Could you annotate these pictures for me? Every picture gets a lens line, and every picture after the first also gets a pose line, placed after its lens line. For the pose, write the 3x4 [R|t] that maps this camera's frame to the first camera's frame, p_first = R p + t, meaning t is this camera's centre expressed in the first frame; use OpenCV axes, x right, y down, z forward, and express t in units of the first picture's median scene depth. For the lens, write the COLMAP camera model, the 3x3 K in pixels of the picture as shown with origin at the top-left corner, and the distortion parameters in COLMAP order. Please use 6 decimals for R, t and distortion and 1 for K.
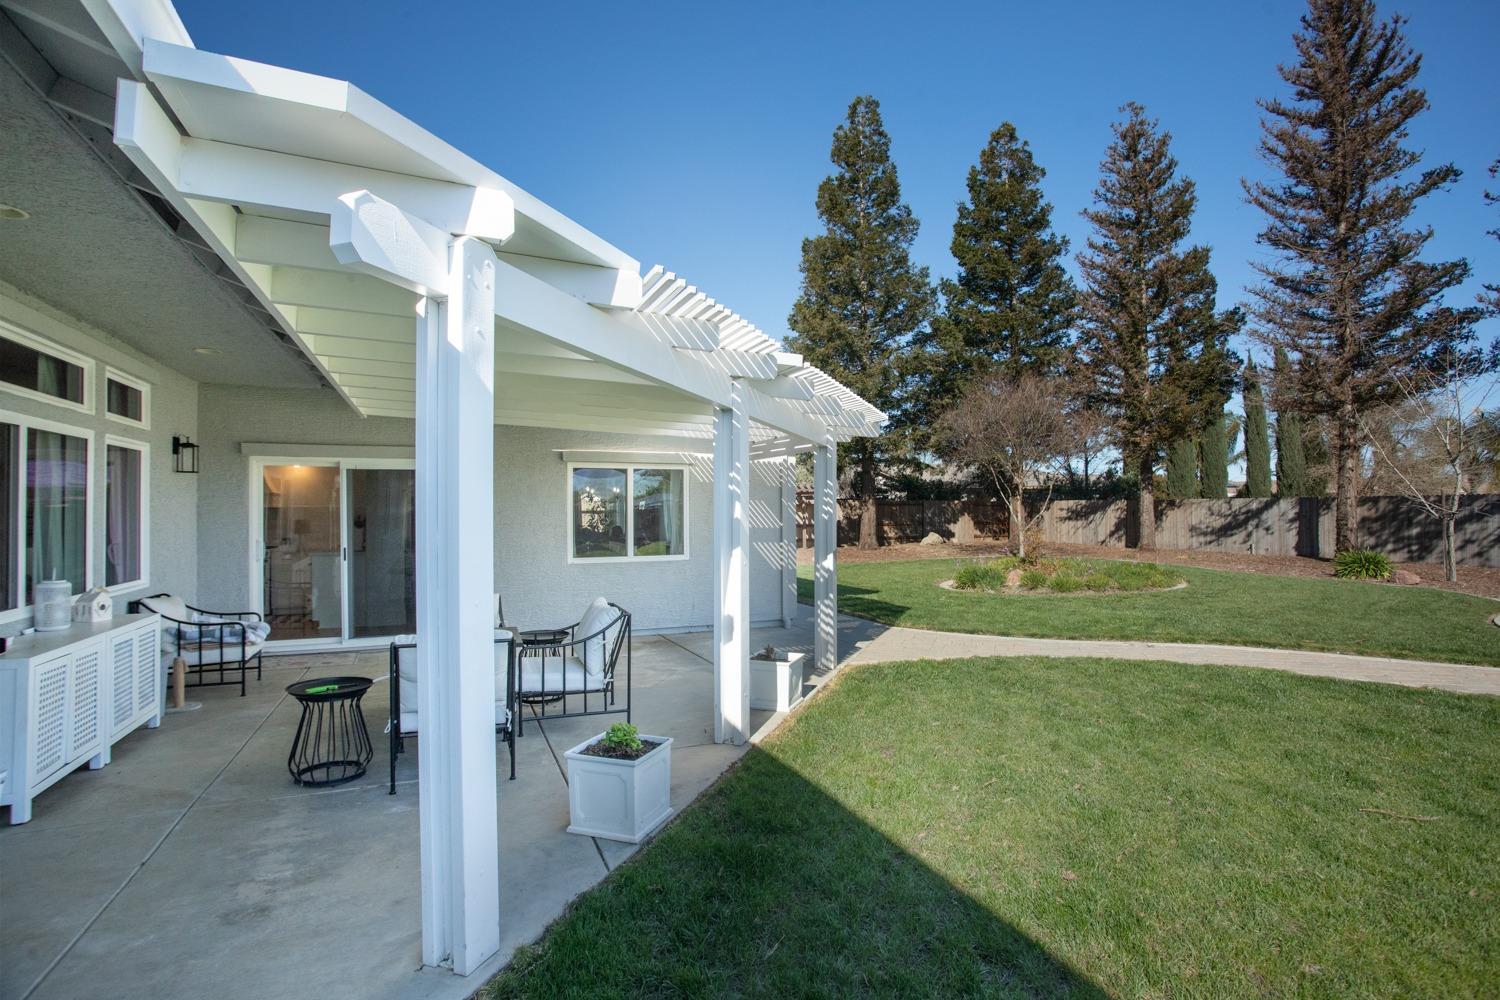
lens RADIAL K [[769.9, 0, 762.9], [0, 769.9, 505.2], [0, 0, 1]] dist [-0.051924, 0.029017]
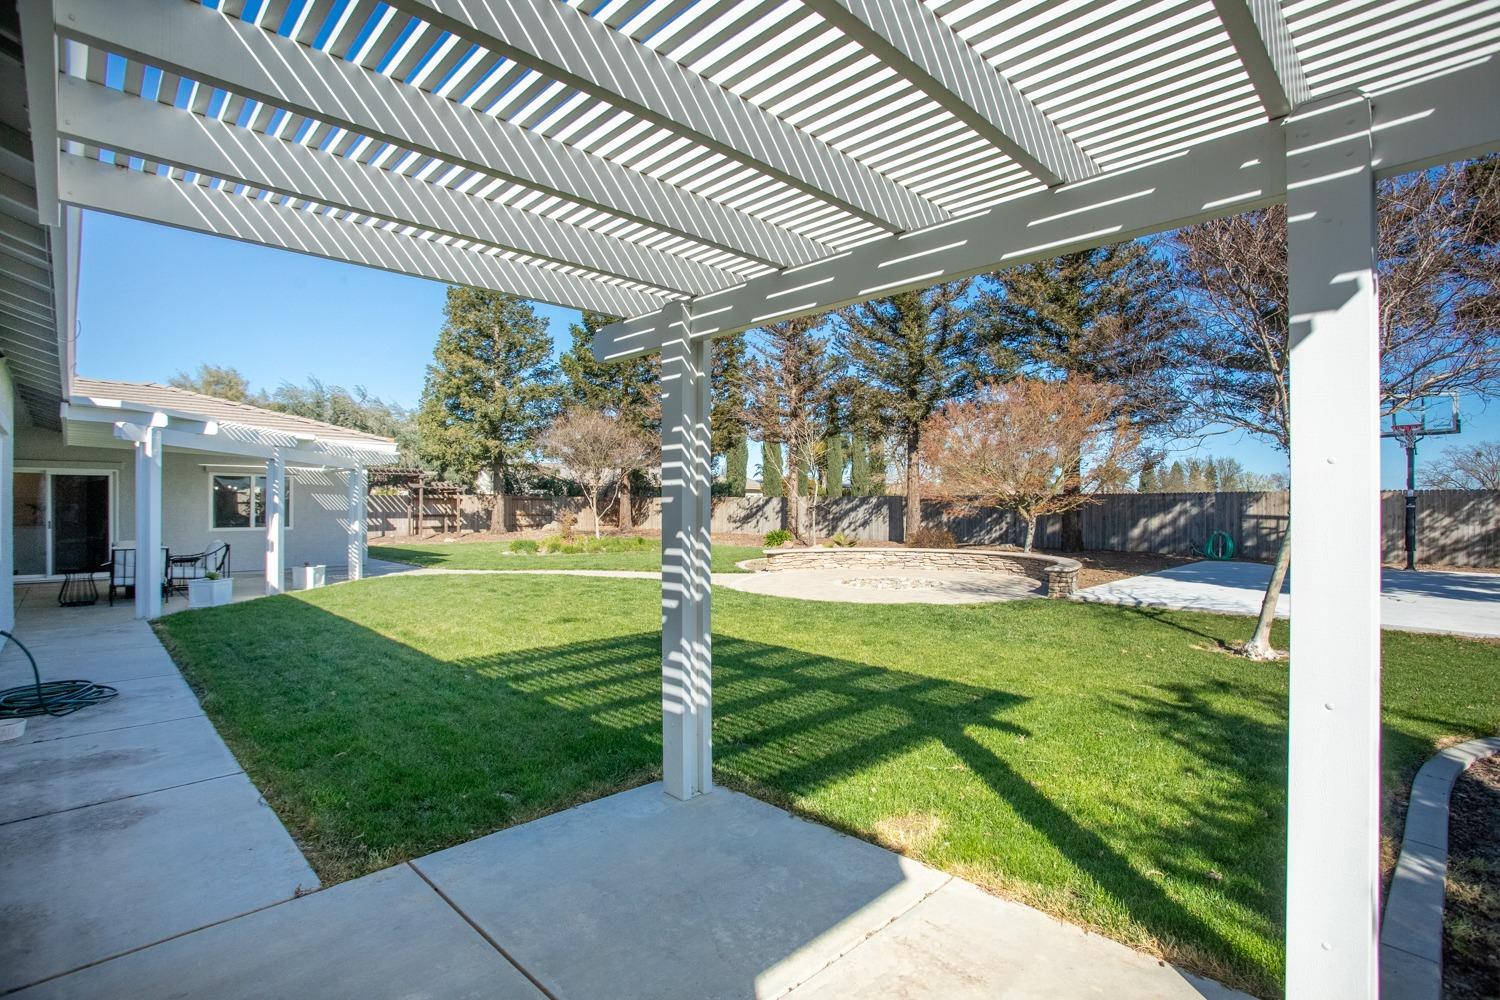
lens RADIAL K [[769.9, 0, 762.9], [0, 769.9, 505.2], [0, 0, 1]] dist [-0.051924, 0.029017]
pose [[0.941209, 0.007169, 0.337750, 0.137677], [-0.009151, 0.999949, 0.004277, 0.000046], [-0.337702, -0.007116, 0.941226, -0.404565]]
